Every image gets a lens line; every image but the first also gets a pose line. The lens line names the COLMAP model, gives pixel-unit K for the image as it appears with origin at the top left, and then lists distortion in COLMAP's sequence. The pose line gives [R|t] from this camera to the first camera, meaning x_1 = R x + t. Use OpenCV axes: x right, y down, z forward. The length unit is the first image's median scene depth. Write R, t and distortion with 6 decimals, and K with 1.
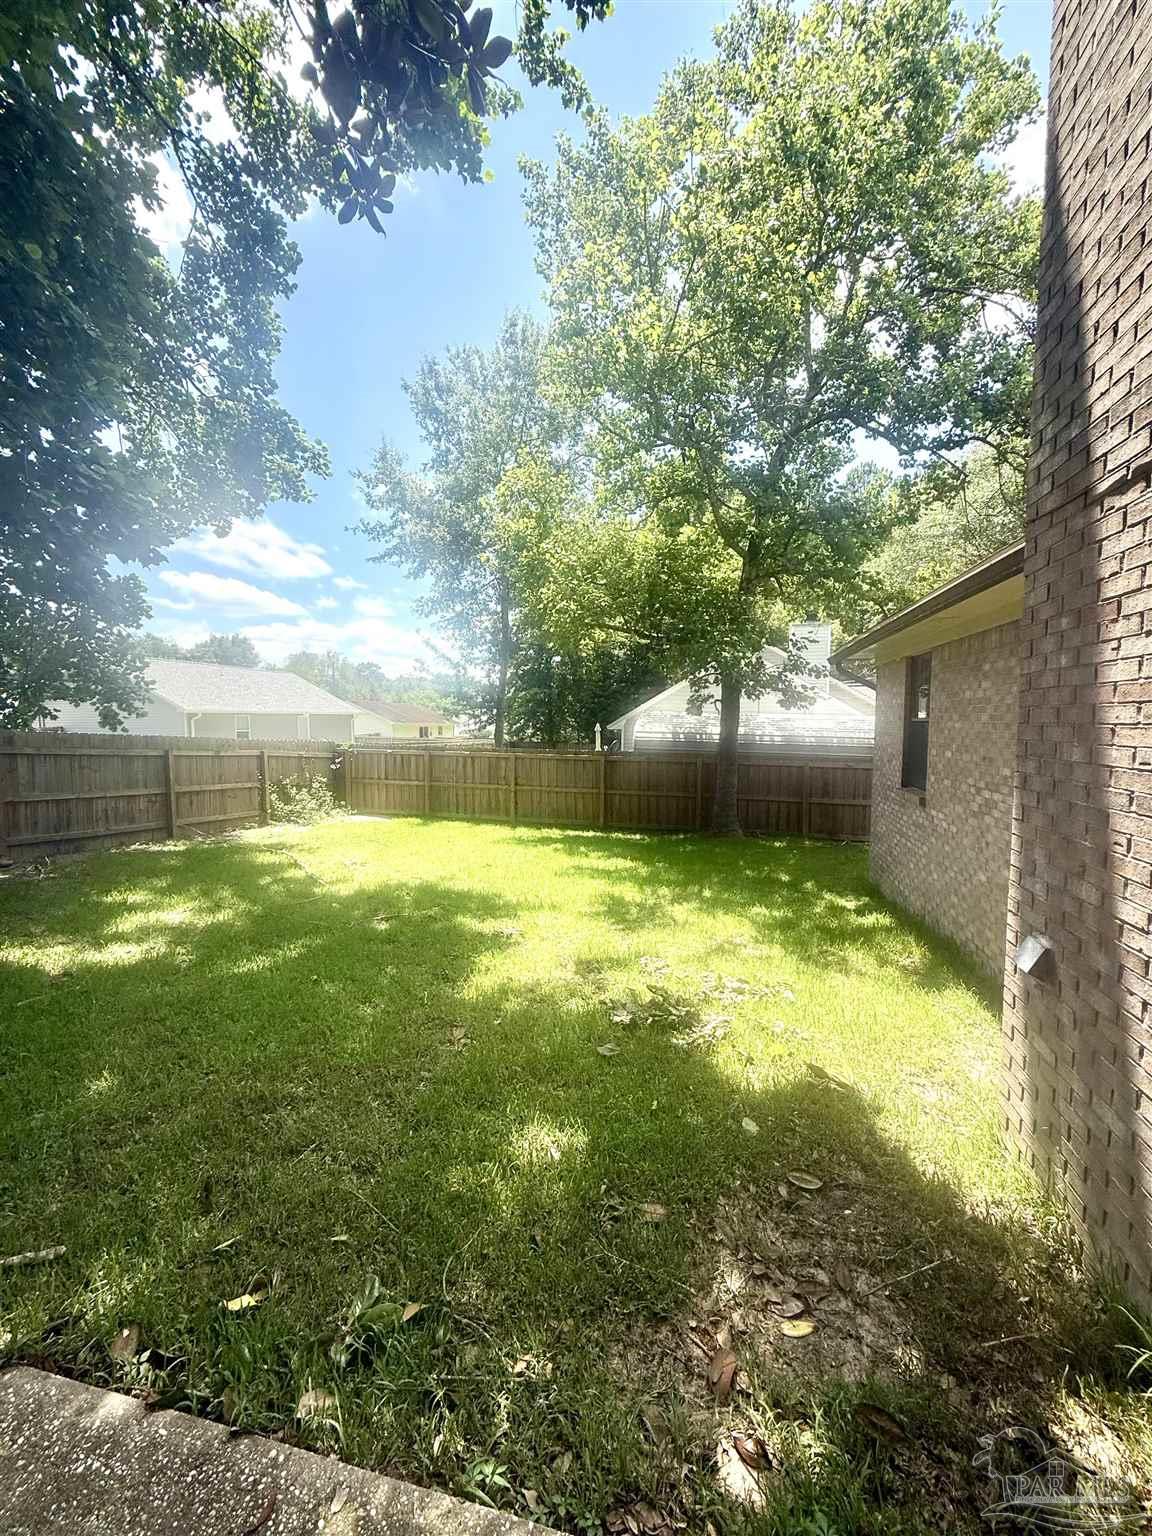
lens RADIAL K [[617.9, 0, 579.7], [0, 617.9, 762.0], [0, 0, 1]] dist [-0.000545, 0.000338]
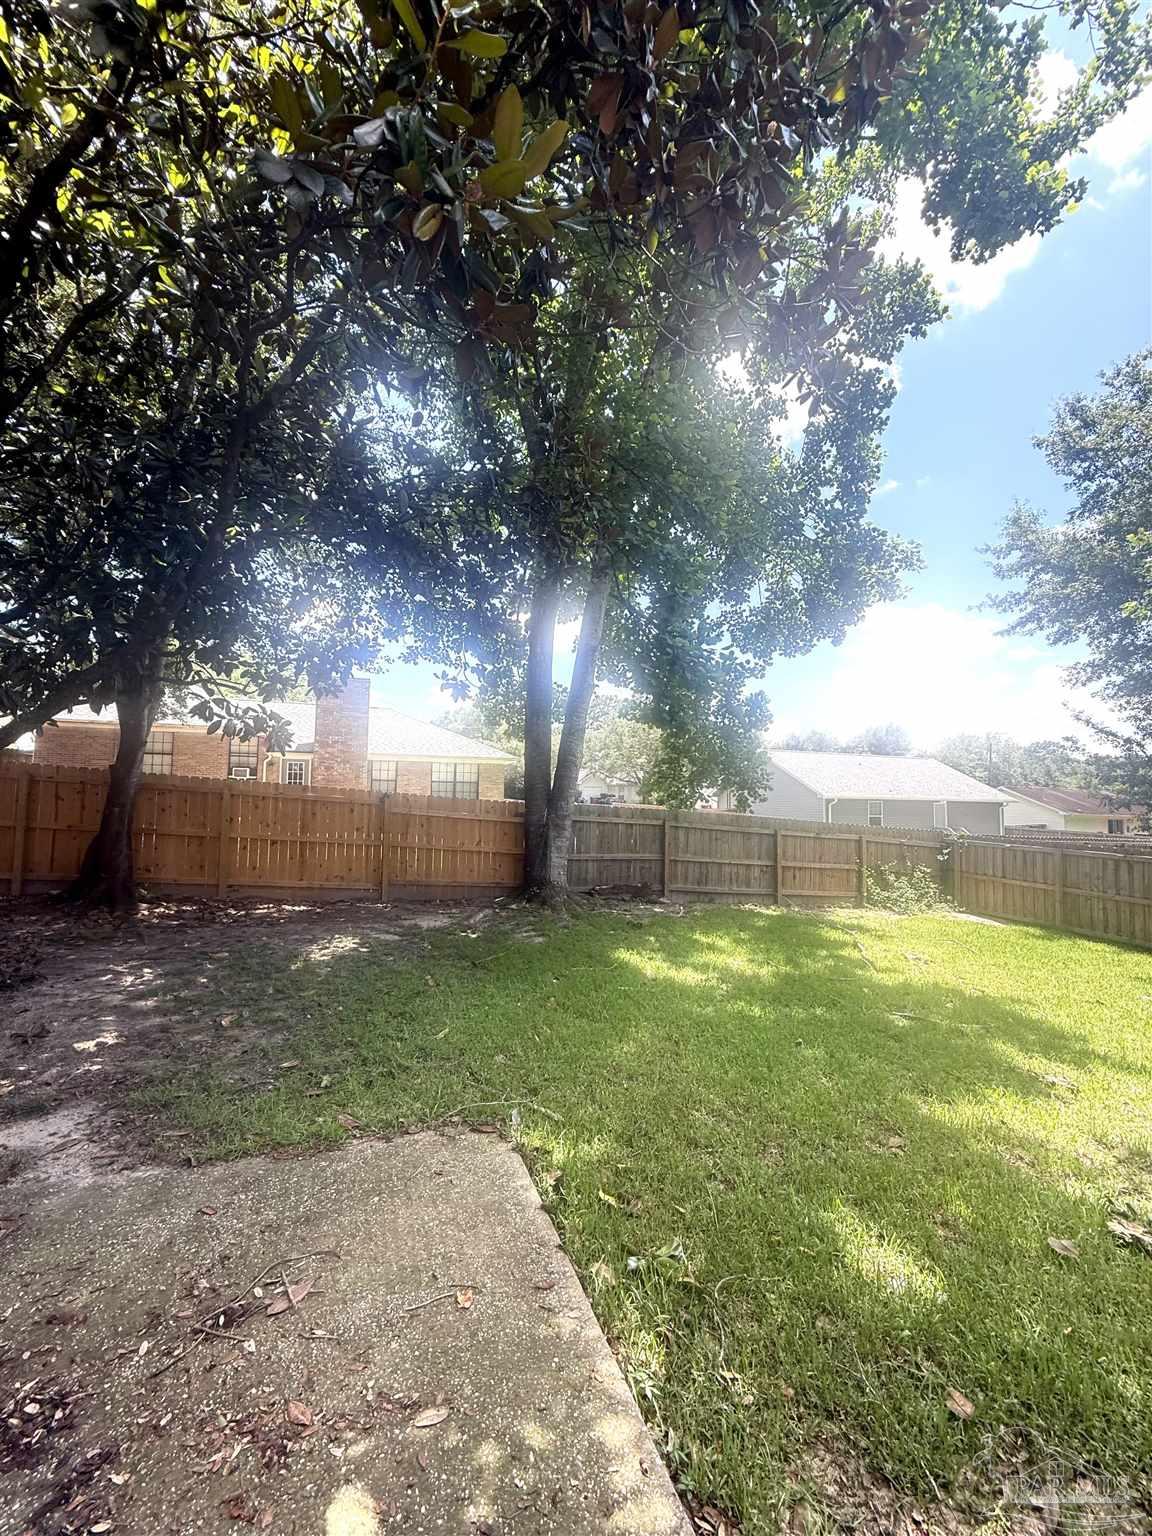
lens RADIAL K [[632.3, 0, 575.6], [0, 632.3, 749.3], [0, 0, 1]] dist [0.001175, 0.000278]
pose [[0.537329, -0.053138, -0.841697, 0.160013], [-0.078440, 0.990538, -0.112610, -0.004510], [0.839717, 0.126531, 0.528077, -0.002168]]
